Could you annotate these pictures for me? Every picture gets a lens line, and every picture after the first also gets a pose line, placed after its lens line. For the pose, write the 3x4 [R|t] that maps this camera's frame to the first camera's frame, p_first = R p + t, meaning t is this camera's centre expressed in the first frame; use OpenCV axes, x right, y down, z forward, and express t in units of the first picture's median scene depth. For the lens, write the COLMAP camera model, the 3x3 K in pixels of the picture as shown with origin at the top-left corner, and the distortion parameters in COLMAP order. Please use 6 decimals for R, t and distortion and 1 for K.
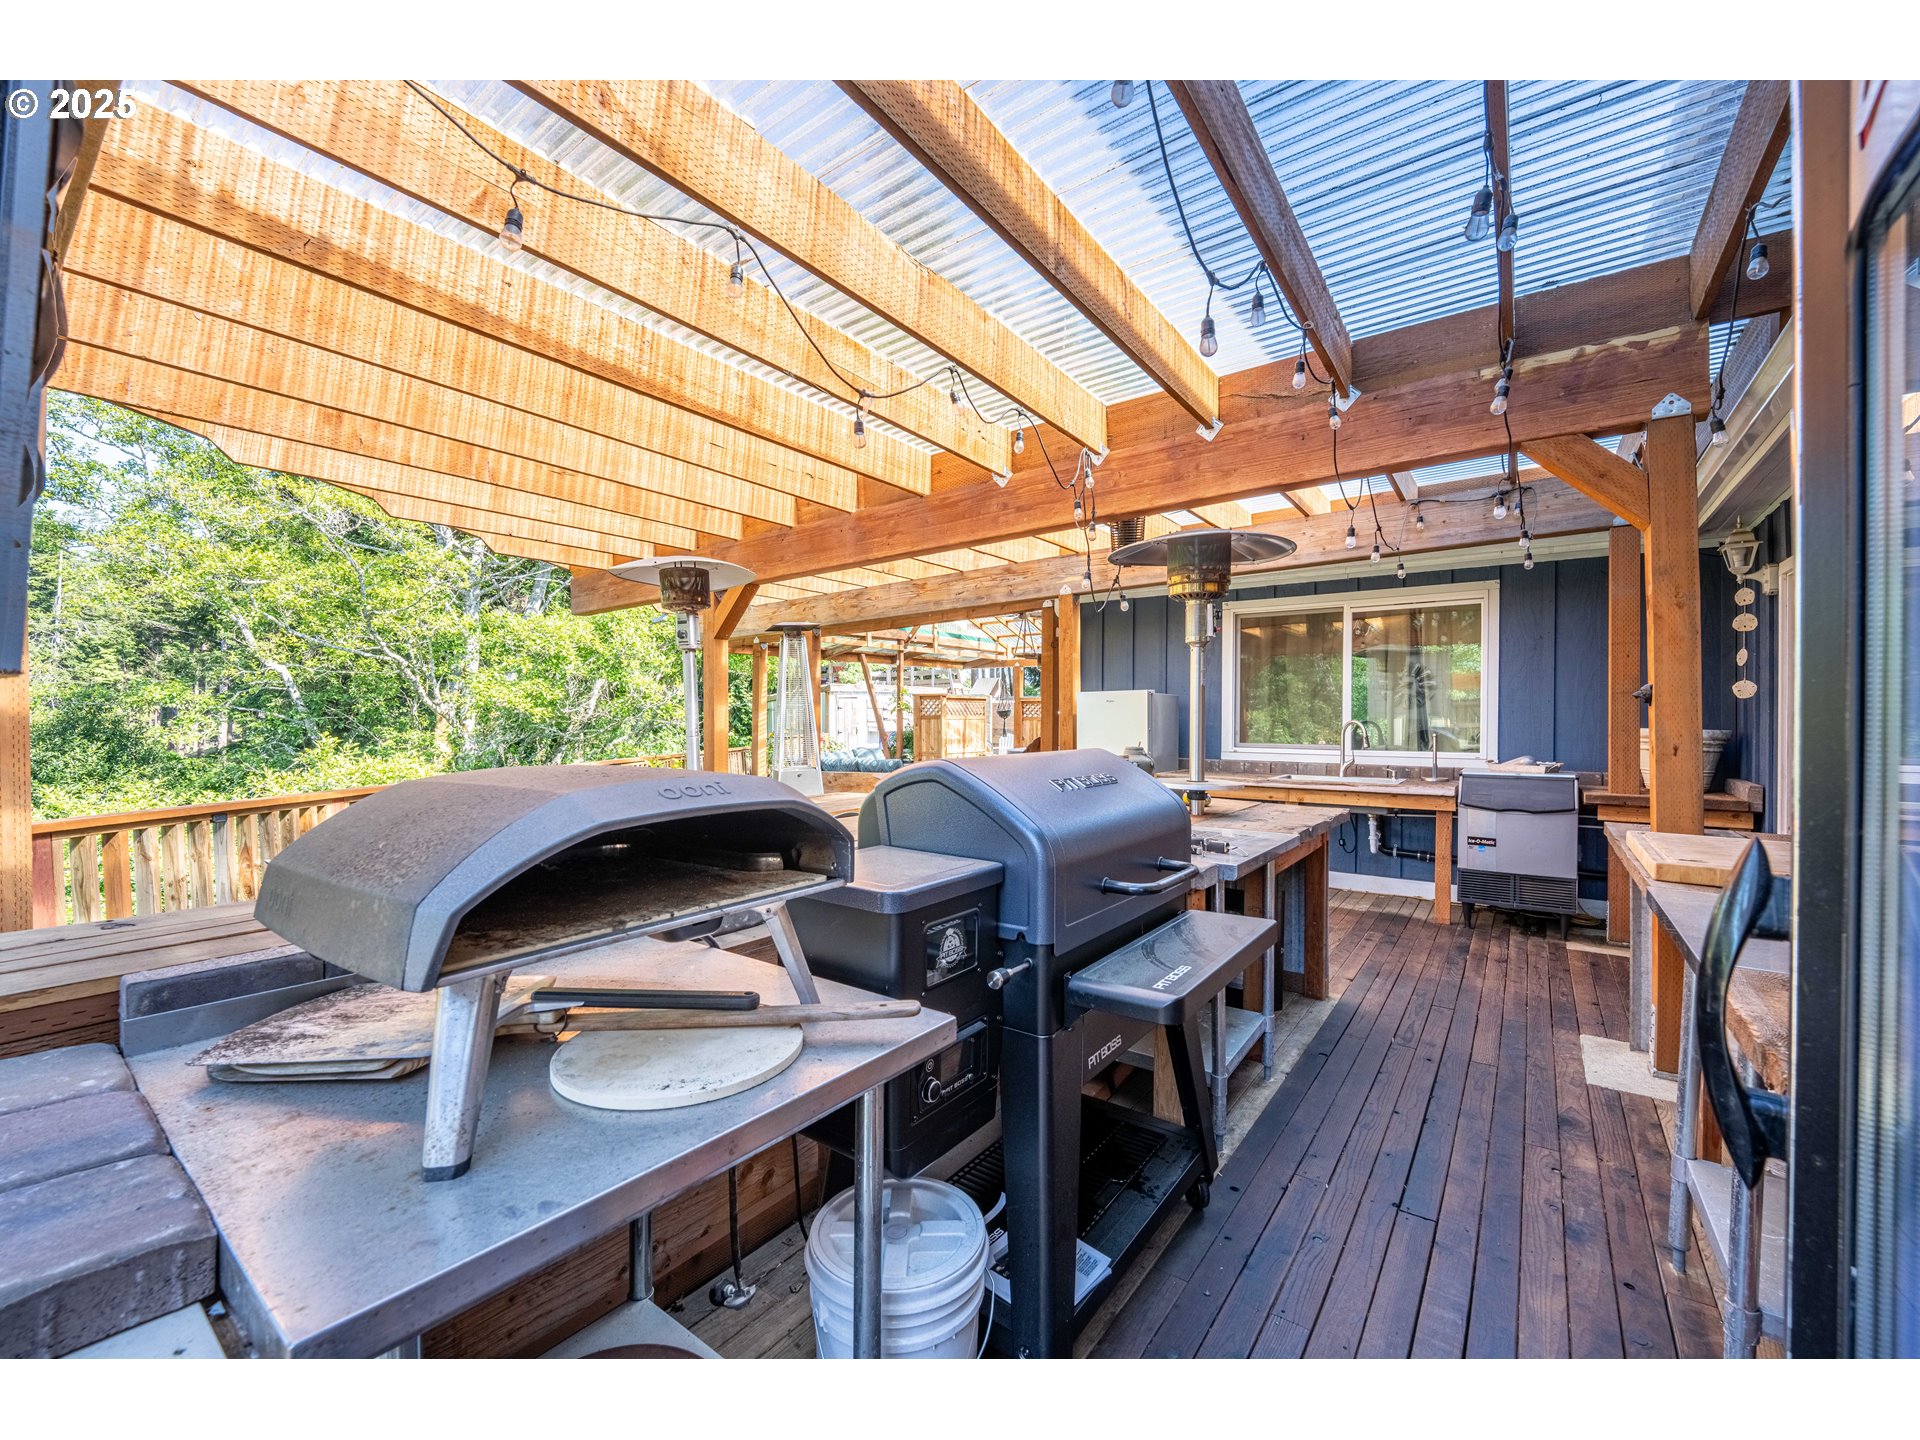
lens RADIAL K [[784.9, 0, 962.1], [0, 784.9, 721.0], [0, 0, 1]] dist [-0.003486, -0.001895]
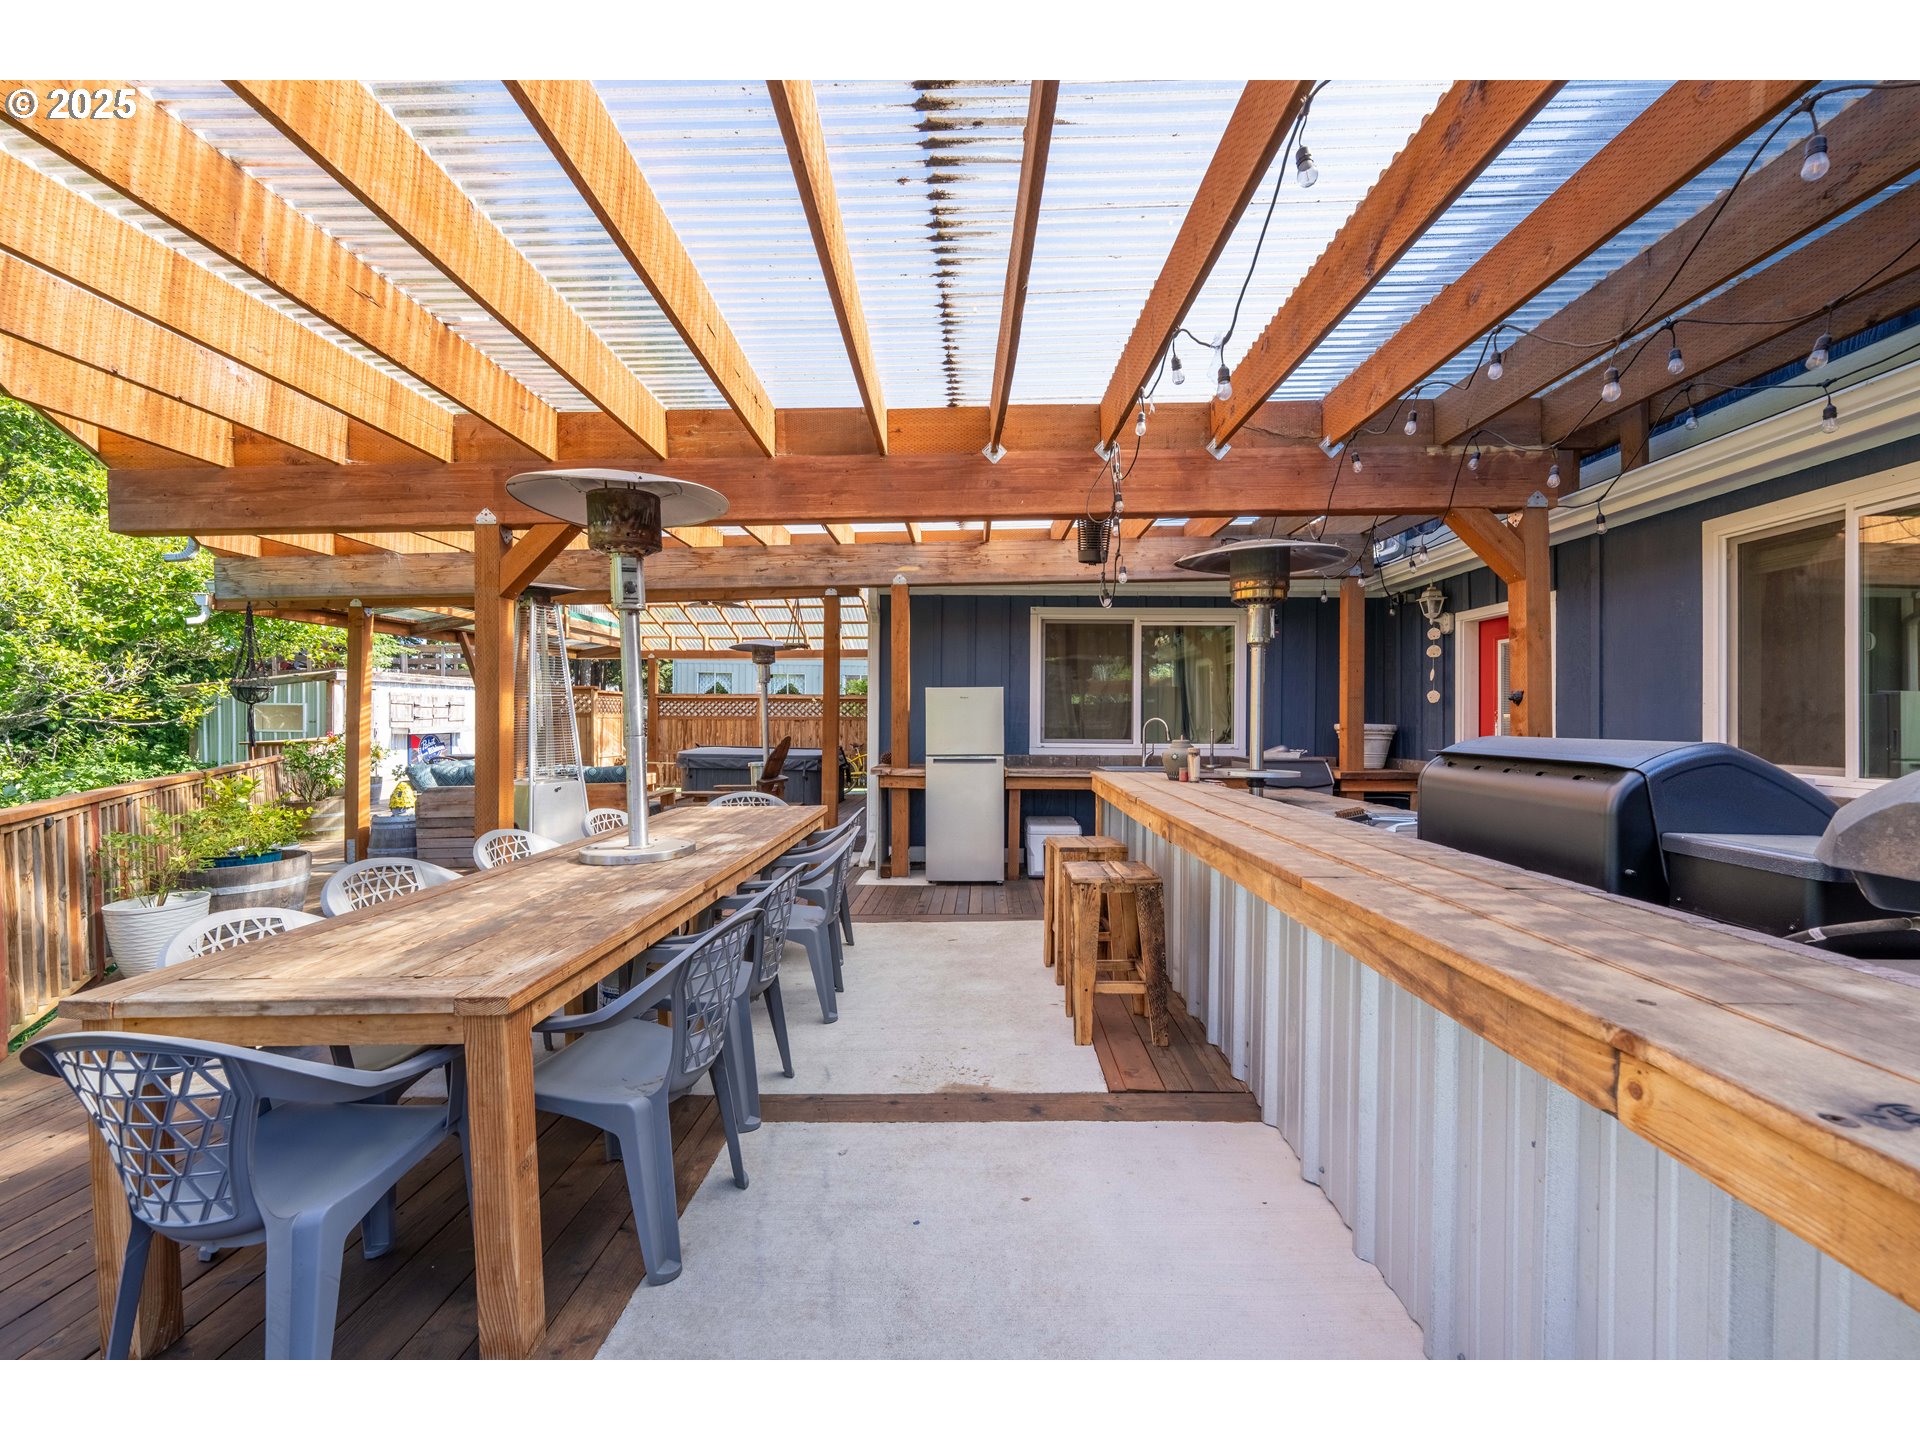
lens RADIAL K [[784.9, 0, 952.6], [0, 784.9, 727.5], [0, 0, 1]] dist [-0.003486, -0.001895]
pose [[0.817398, -0.003213, 0.576065, -0.488888], [-0.000574, 0.999979, 0.006392, 0.007939], [-0.576073, -0.005556, 0.817379, 0.251159]]
